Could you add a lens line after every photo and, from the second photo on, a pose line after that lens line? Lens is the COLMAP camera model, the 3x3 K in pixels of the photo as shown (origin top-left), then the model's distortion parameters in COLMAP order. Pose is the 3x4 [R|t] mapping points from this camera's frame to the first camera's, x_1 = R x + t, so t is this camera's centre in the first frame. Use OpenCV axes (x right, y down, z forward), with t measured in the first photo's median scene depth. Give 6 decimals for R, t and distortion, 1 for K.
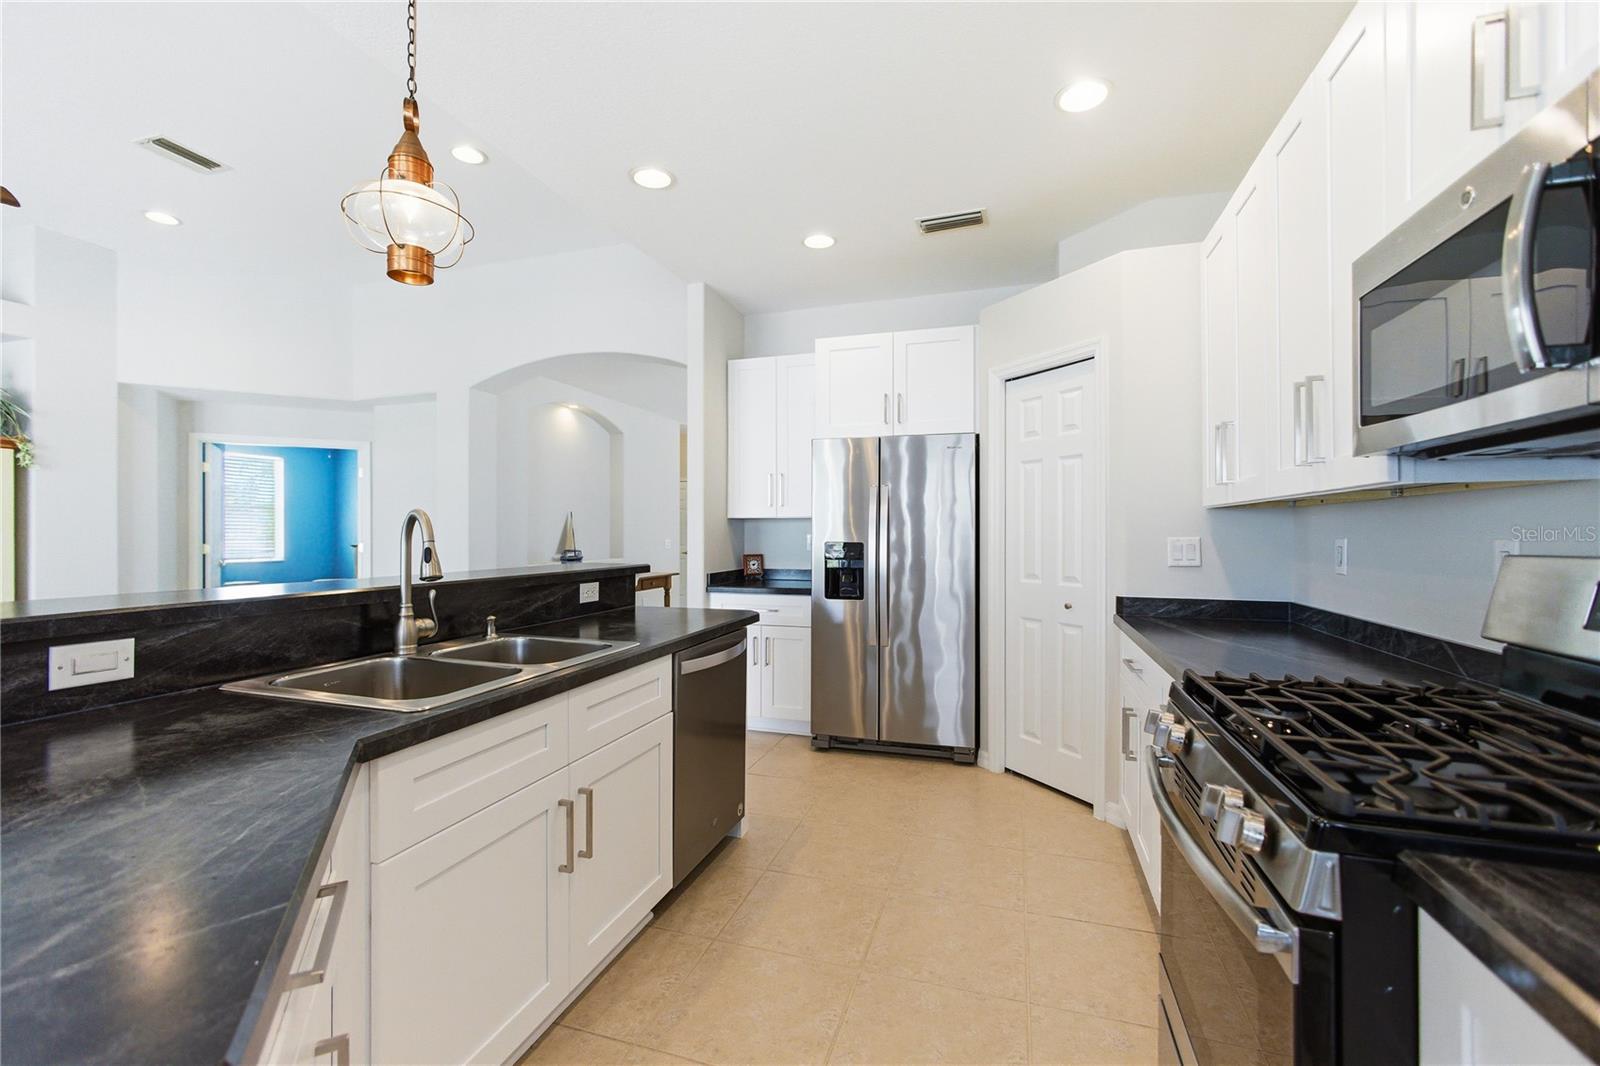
lens RADIAL K [[676.0, 0, 799.2], [0, 676.0, 534.8], [0, 0, 1]] dist [0.001724, 0.000400]
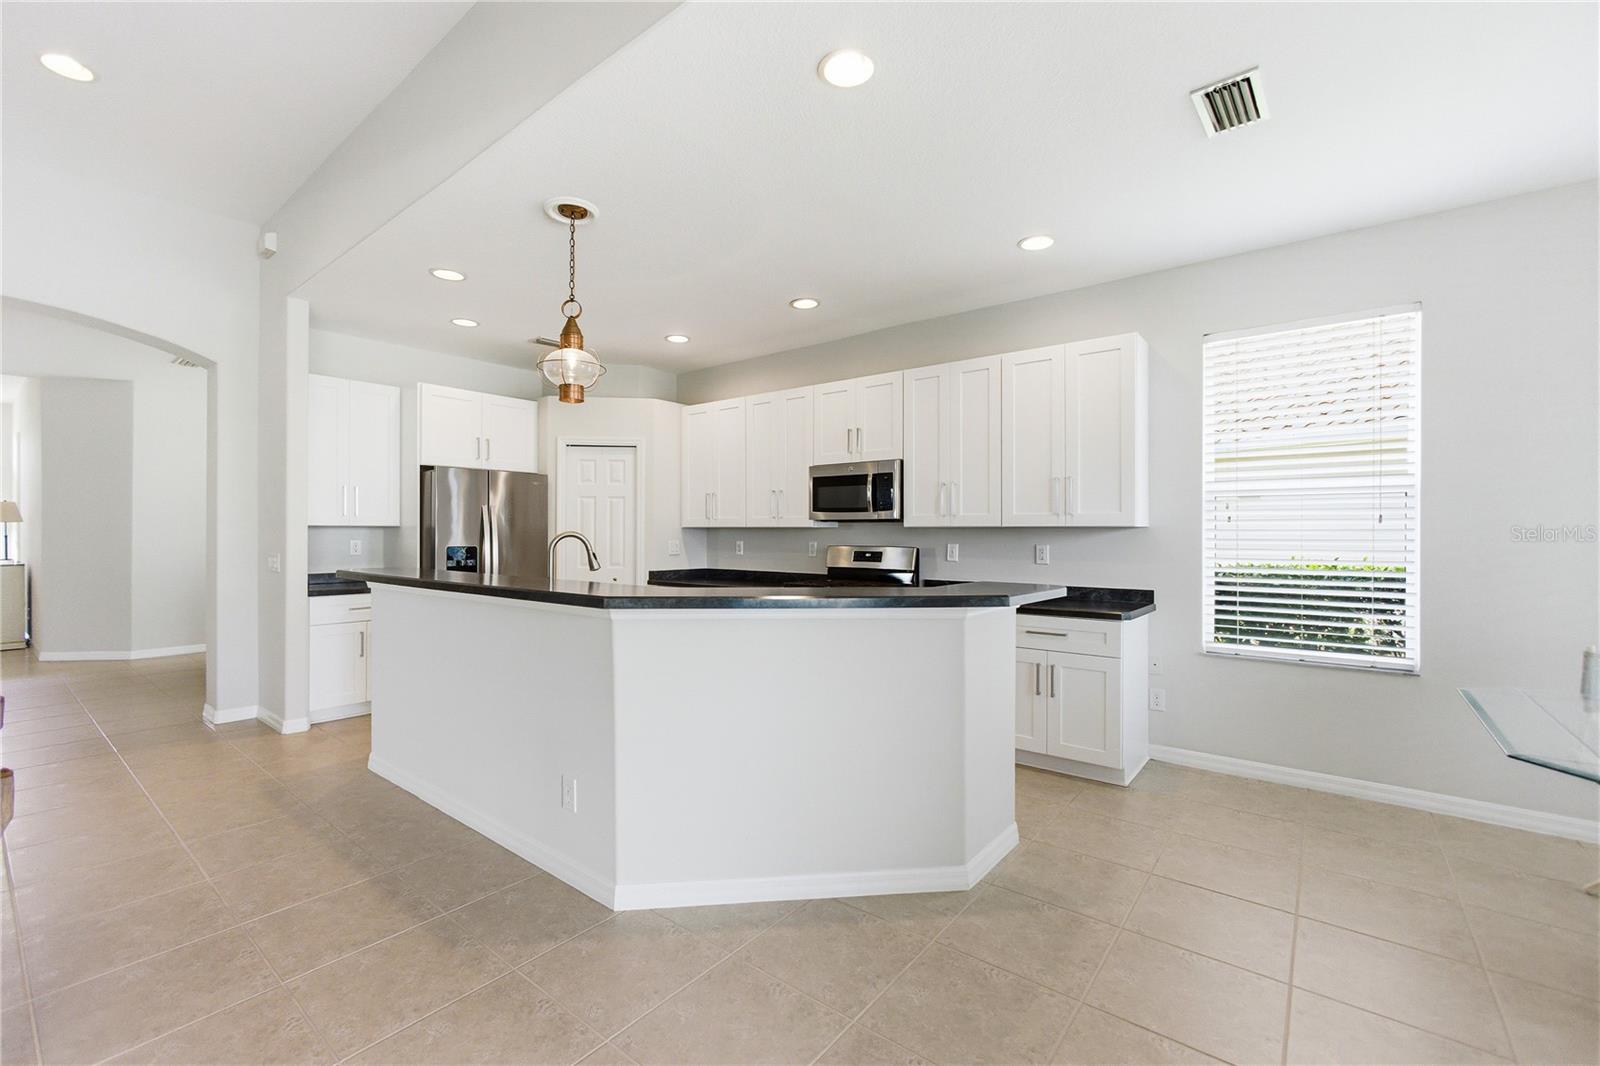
lens RADIAL K [[676.0, 0, 799.2], [0, 676.0, 534.8], [0, 0, 1]] dist [0.001724, 0.000400]
pose [[0.367336, 0.004900, 0.930076, -0.809205], [0.001338, 0.999982, -0.005796, -0.001651], [-0.930088, 0.003374, 0.367323, -0.083880]]
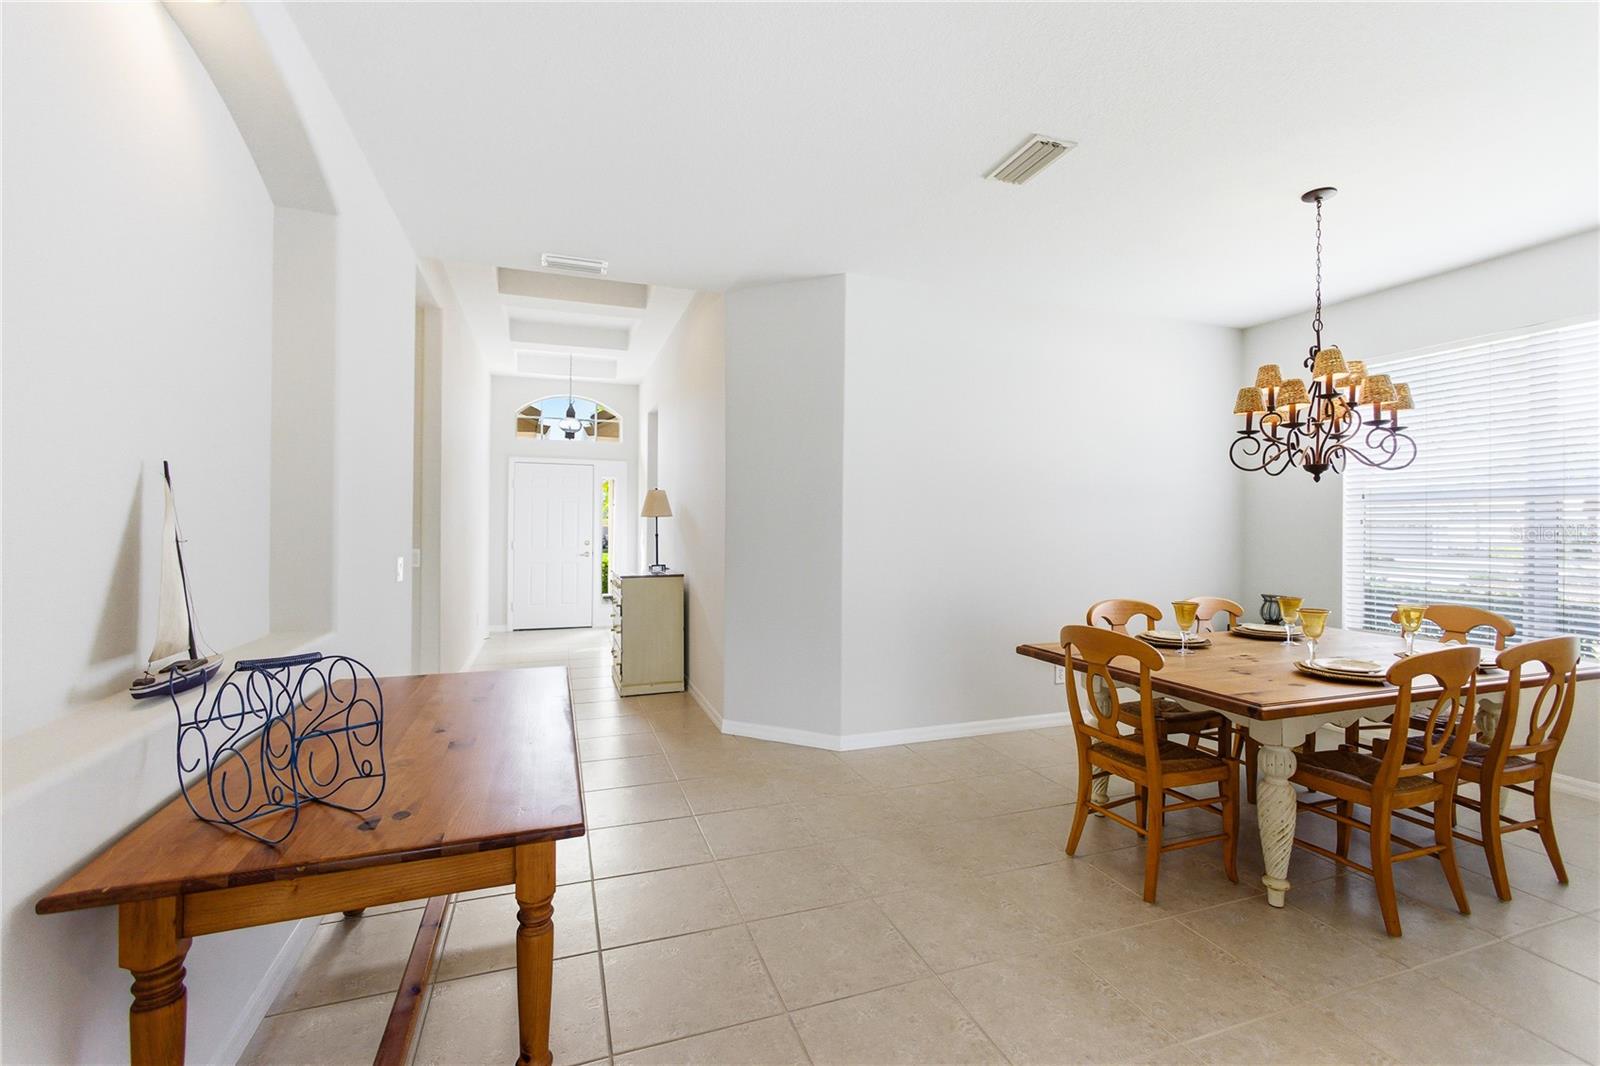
lens RADIAL K [[676.0, 0, 799.2], [0, 676.0, 534.8], [0, 0, 1]] dist [0.001724, 0.000400]
pose [[0.796689, 0.007267, 0.604345, -0.503634], [-0.008574, 0.999963, -0.000723, -0.015103], [-0.604328, -0.004606, 0.796722, 1.304232]]
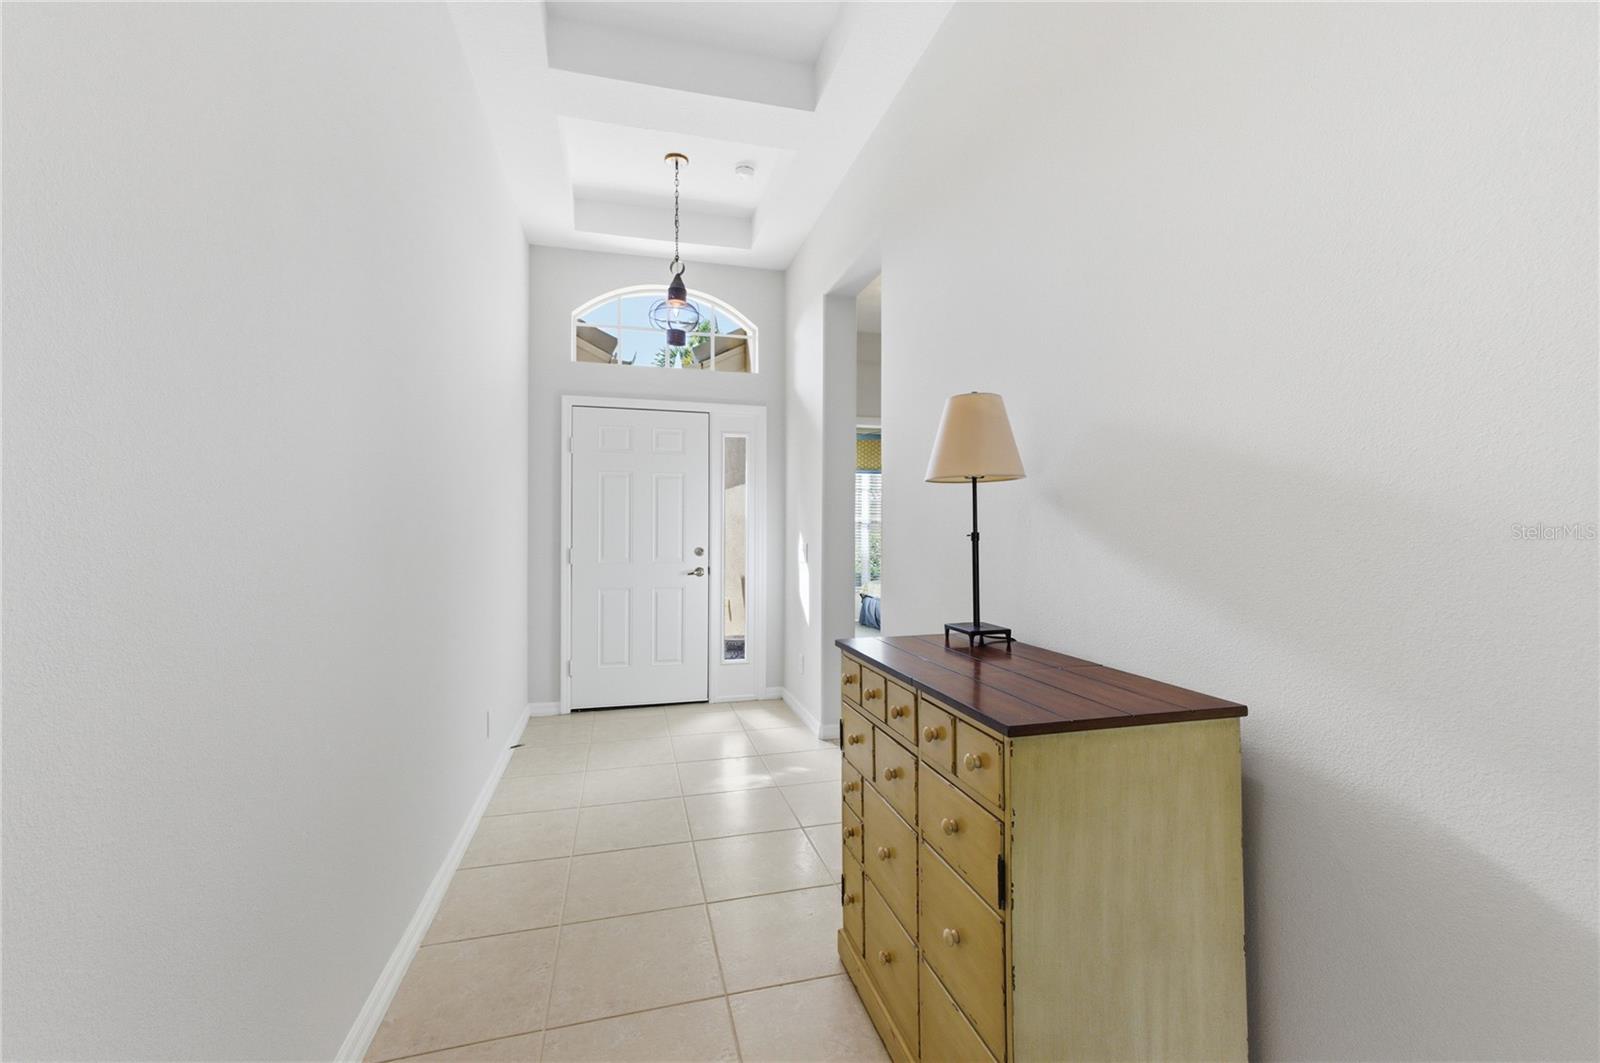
lens RADIAL K [[676.0, 0, 799.2], [0, 676.0, 533.3], [0, 0, 1]] dist [0.001724, 0.000400]
pose [[0.847948, 0.002076, 0.530076, -0.239628], [-0.001486, 0.999998, -0.001540, -0.015009], [-0.530078, 0.000519, 0.847949, 2.261239]]
